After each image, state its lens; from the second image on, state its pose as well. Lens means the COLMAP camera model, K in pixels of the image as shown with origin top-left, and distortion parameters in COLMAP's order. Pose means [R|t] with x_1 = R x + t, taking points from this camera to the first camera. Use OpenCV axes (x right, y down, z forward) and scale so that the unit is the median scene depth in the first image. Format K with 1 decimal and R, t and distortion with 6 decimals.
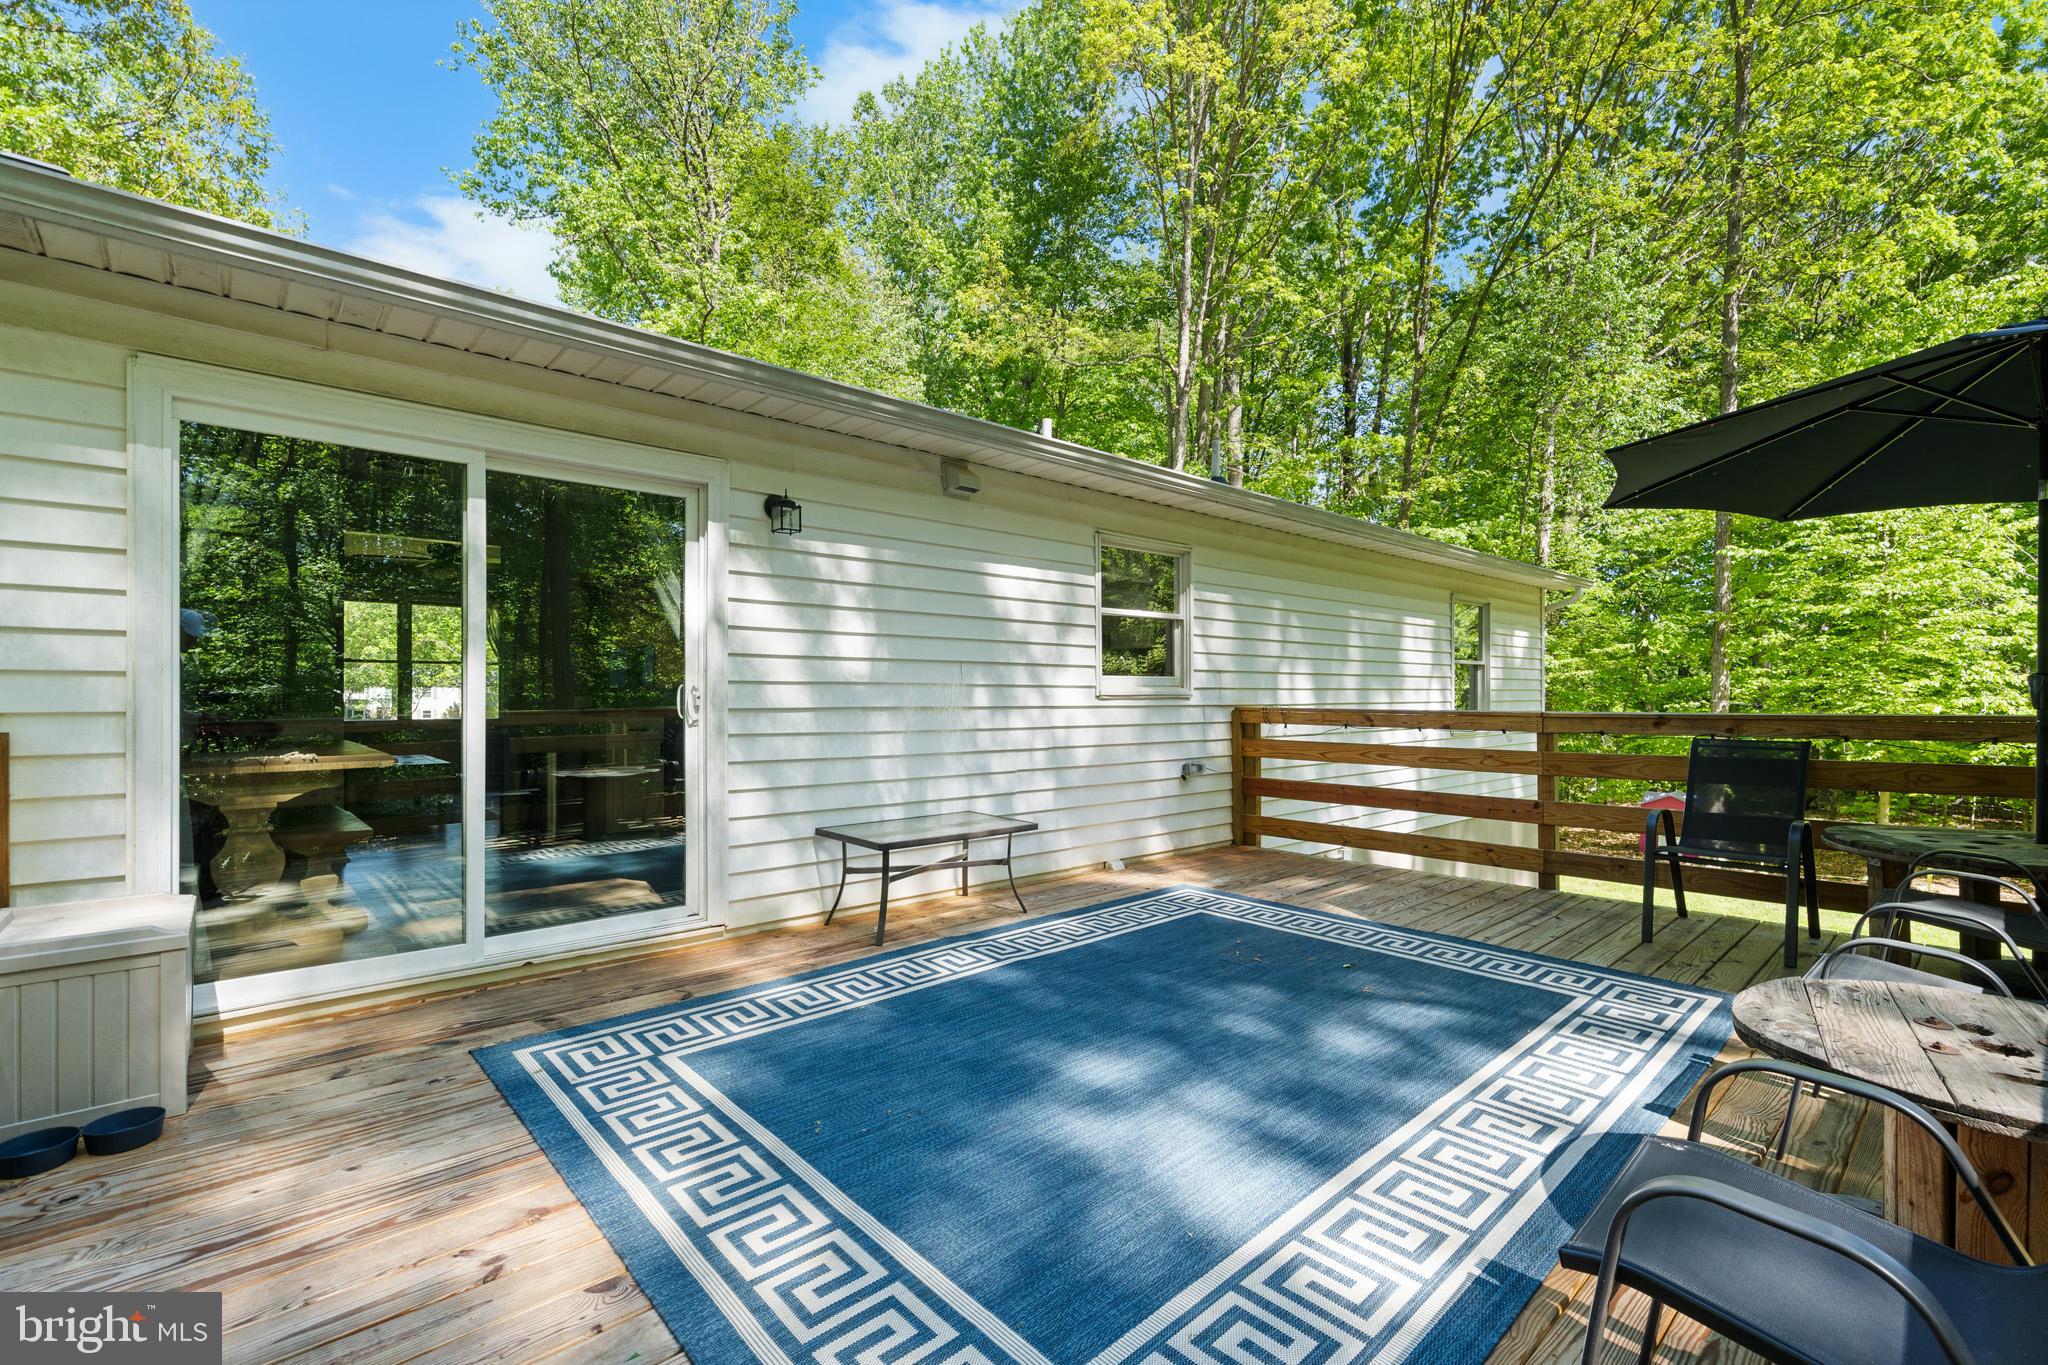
lens RADIAL K [[886.5, 0, 1027.5], [0, 886.5, 685.3], [0, 0, 1]] dist [0.001437, 0.000115]
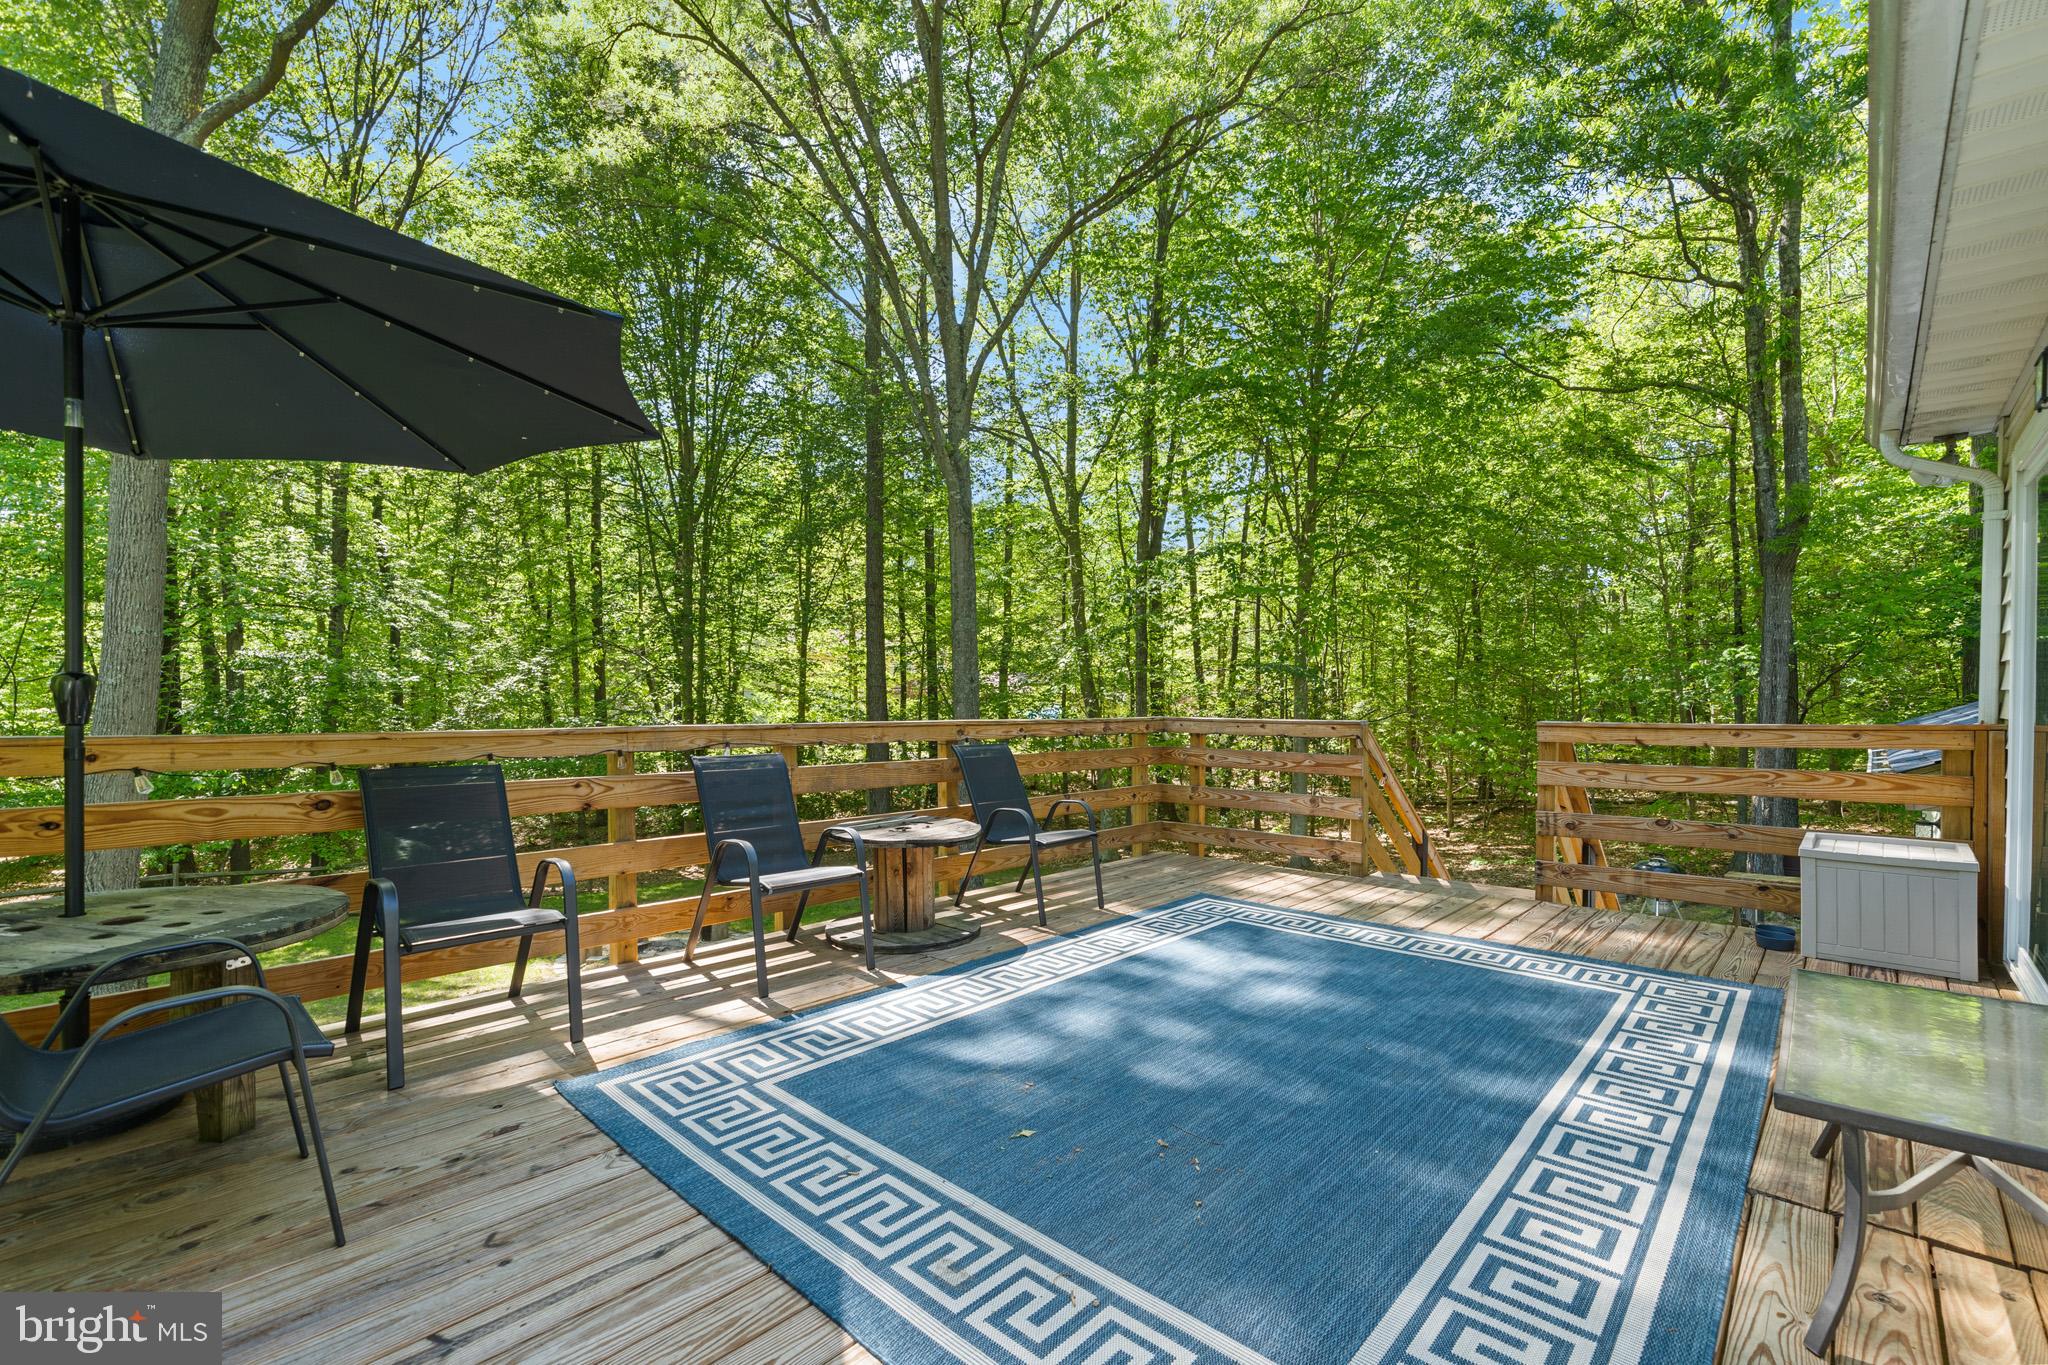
lens RADIAL K [[886.5, 0, 1020.2], [0, 886.5, 694.8], [0, 0, 1]] dist [0.001437, 0.000115]
pose [[-0.996832, -0.003011, -0.079476, 0.472503], [-0.002852, 0.999994, -0.002114, 0.000691], [0.079482, -0.001880, -0.996835, 1.858456]]
